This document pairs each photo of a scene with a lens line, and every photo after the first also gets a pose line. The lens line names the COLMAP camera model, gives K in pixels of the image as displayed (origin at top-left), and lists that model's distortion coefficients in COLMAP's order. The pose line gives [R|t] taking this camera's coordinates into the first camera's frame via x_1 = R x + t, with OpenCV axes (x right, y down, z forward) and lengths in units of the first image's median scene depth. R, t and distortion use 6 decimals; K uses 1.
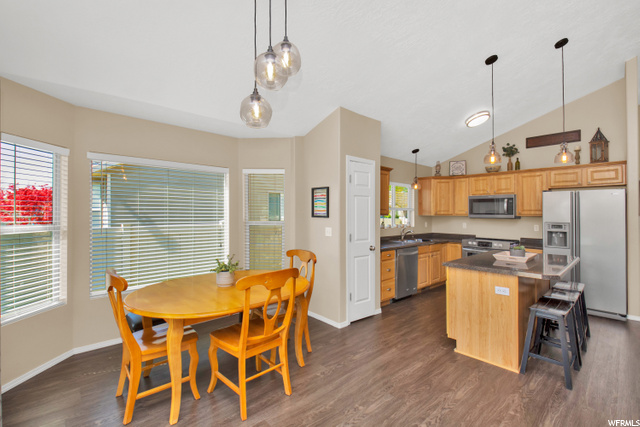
lens RADIAL K [[289.8, 0, 329.7], [0, 289.8, 213.0], [0, 0, 1]] dist [0.000127, -0.014781]
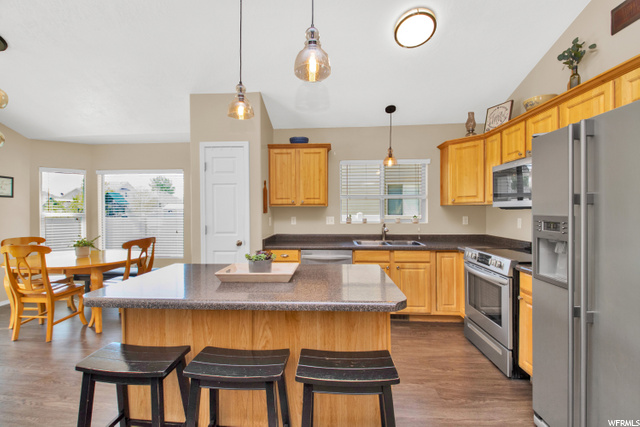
lens RADIAL K [[289.8, 0, 310.3], [0, 289.8, 213.2], [0, 0, 1]] dist [0.000127, -0.014781]
pose [[0.677189, 0.000972, -0.735808, 0.755875], [0.010551, 0.999883, 0.011031, 0.019434], [0.735733, -0.015234, 0.677100, 0.467275]]
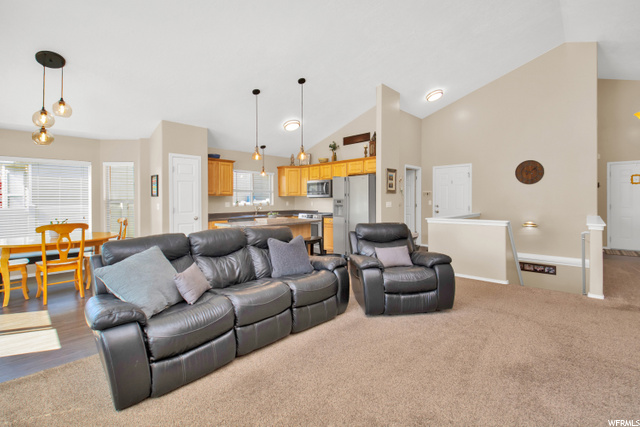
lens RADIAL K [[289.8, 0, 325.6], [0, 289.8, 197.8], [0, 0, 1]] dist [0.000127, -0.014781]
pose [[0.997226, -0.010967, 0.073627, 0.548530], [0.011287, 0.999929, -0.003929, 0.028569], [-0.073578, 0.004749, 0.997278, -0.375905]]
